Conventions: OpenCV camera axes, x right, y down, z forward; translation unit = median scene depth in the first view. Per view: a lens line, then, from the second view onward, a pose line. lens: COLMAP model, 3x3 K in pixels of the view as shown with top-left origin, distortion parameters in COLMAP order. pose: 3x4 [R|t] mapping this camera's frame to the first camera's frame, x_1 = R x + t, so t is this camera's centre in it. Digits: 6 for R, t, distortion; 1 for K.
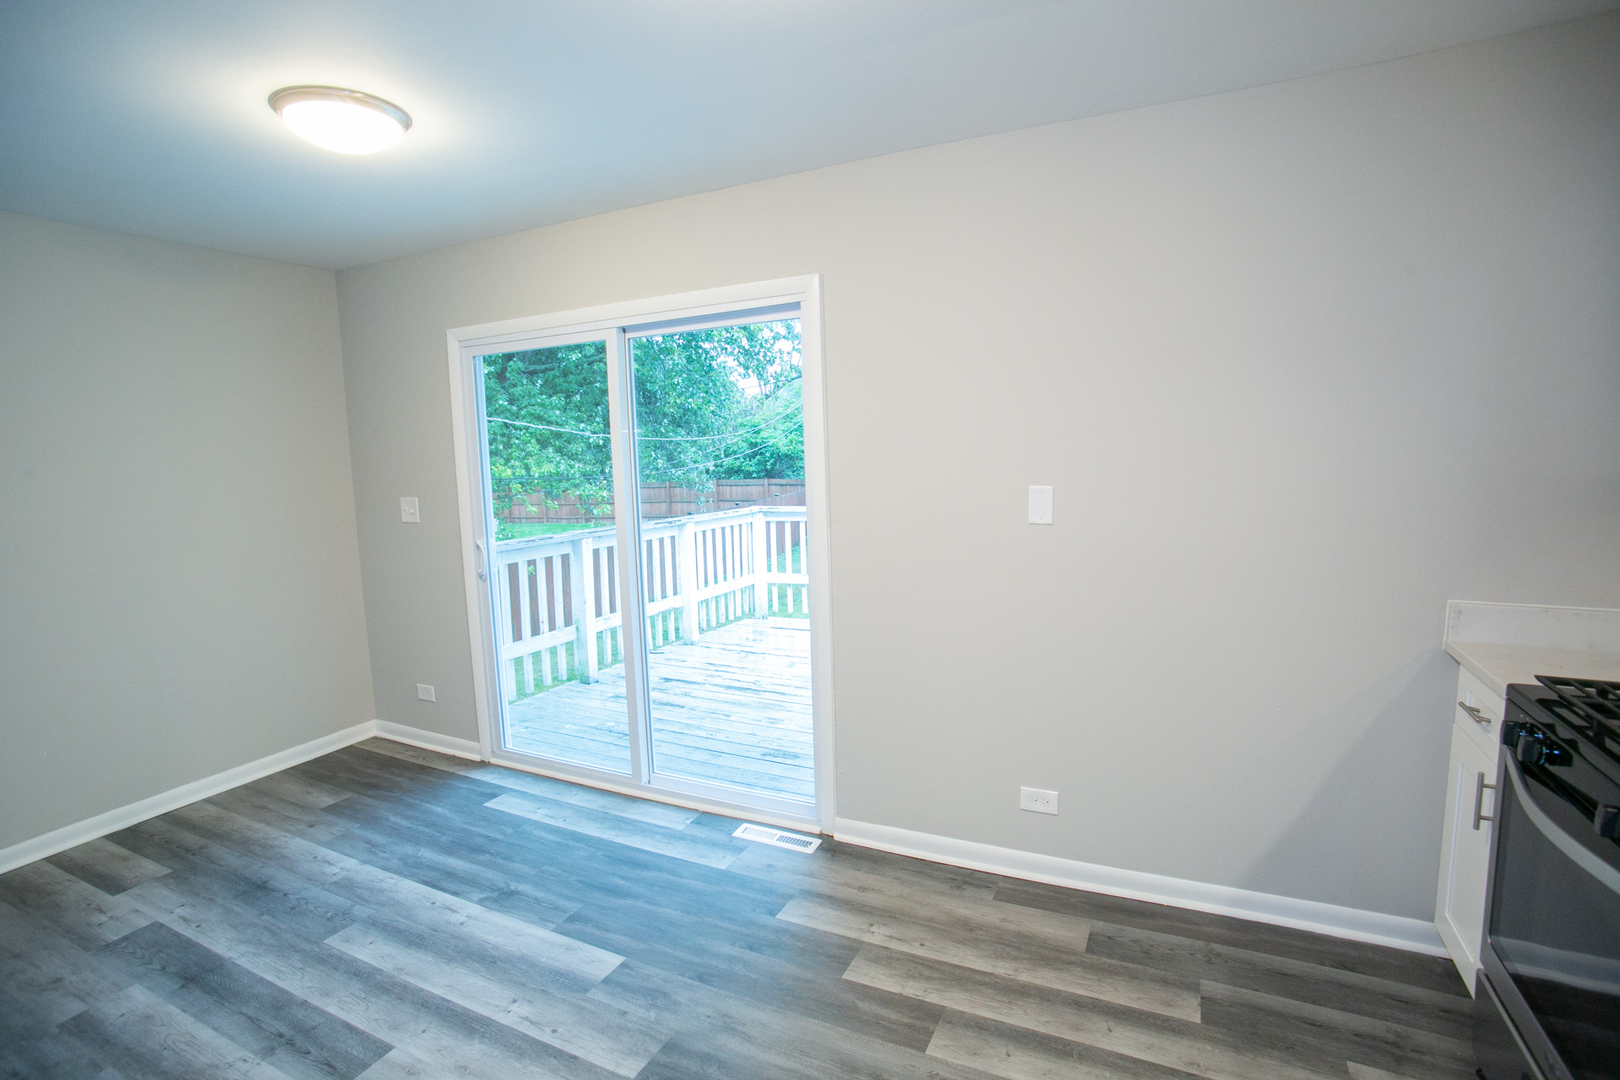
lens RADIAL K [[746.3, 0, 821.2], [0, 746.3, 549.0], [0, 0, 1]] dist [-0.030319, 0.006670]
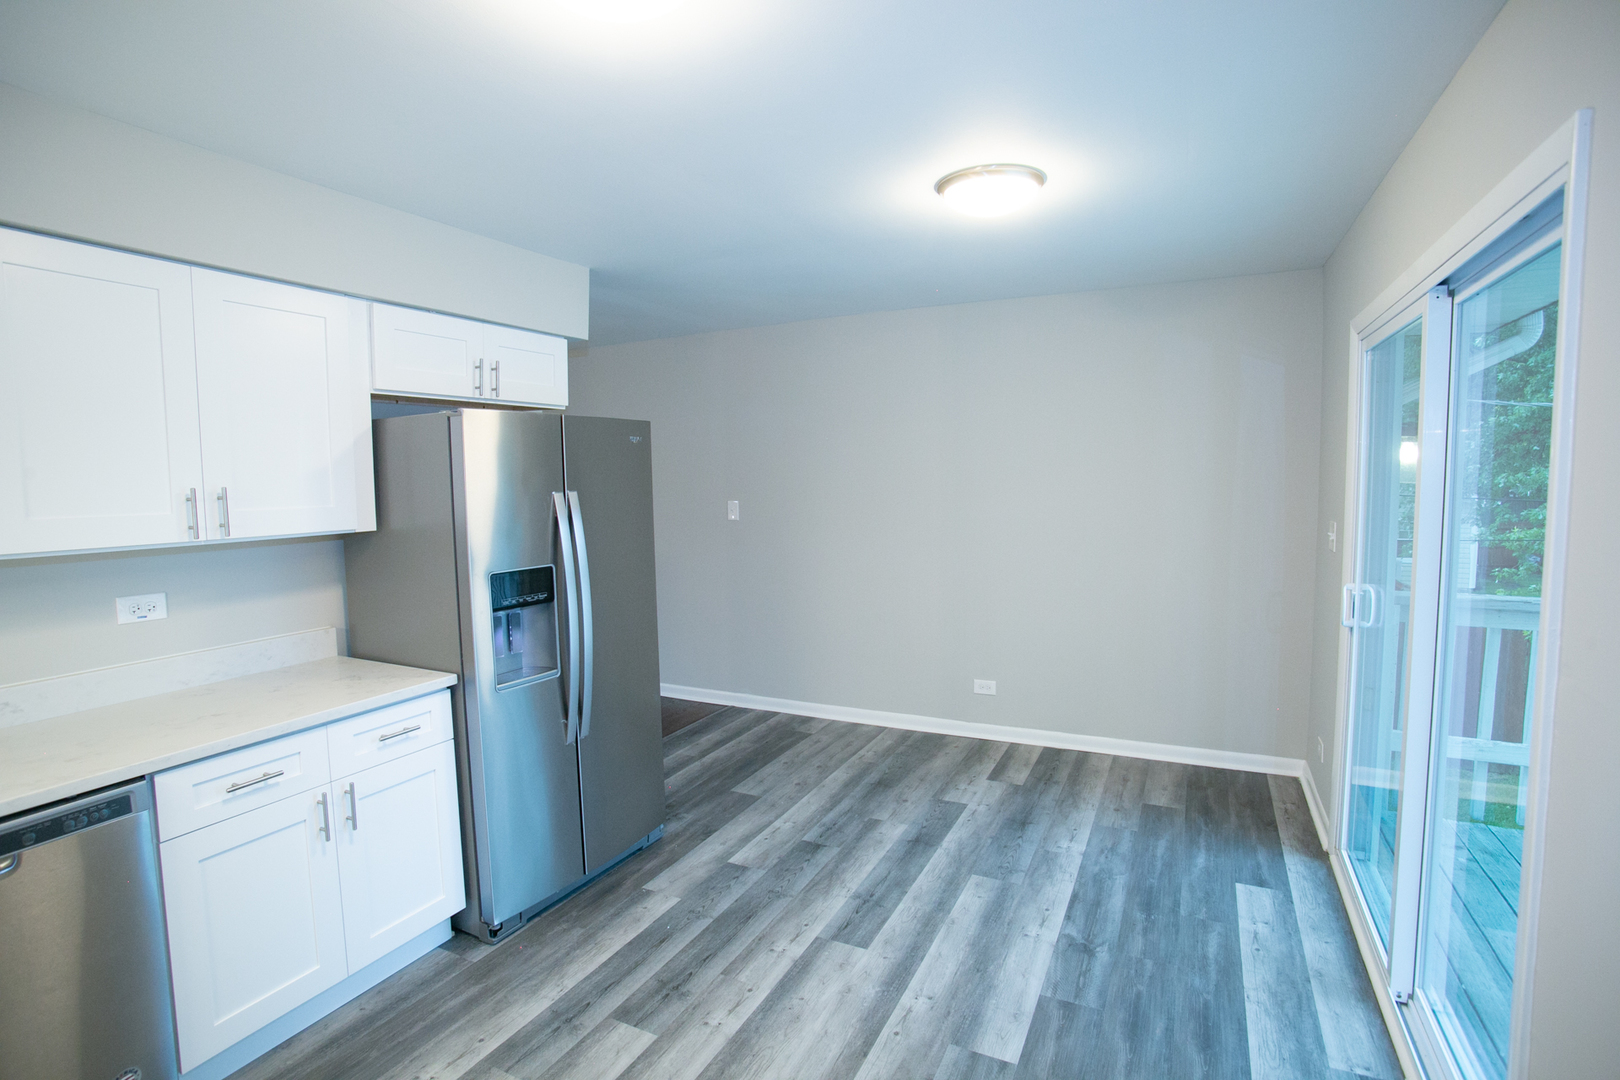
lens RADIAL K [[829.3, 0, 809.1], [0, 829.3, 538.3], [0, 0, 1]] dist [-0.032482, -0.000061]
pose [[0.007935, 0.112044, -0.993672, 0.528927], [-0.121310, 0.986471, 0.110264, -0.104904], [0.992583, 0.119667, 0.021420, 0.586540]]
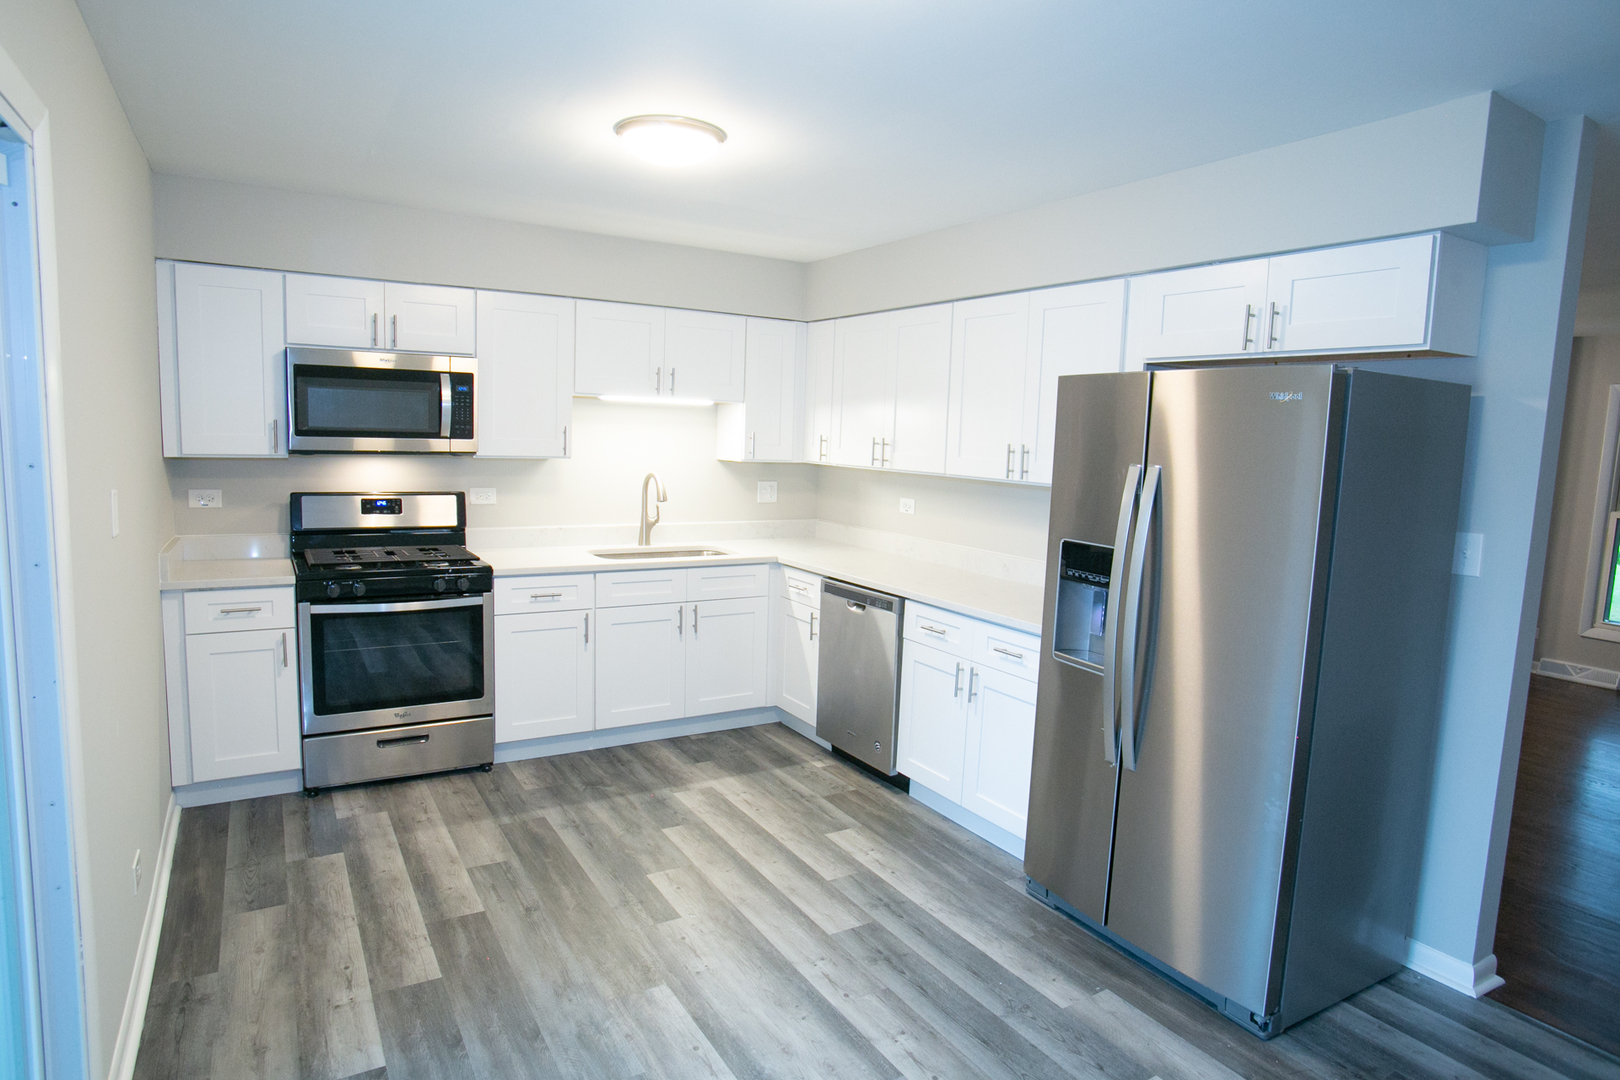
lens RADIAL K [[994.4, 0, 808.3], [0, 994.4, 544.5], [0, 0, 1]] dist [-0.048040, 0.000785]
pose [[-0.823666, -0.058155, 0.564086, -0.874133], [0.069482, 0.976883, 0.202169, -0.162747], [-0.562803, 0.205713, -0.800584, 1.360340]]
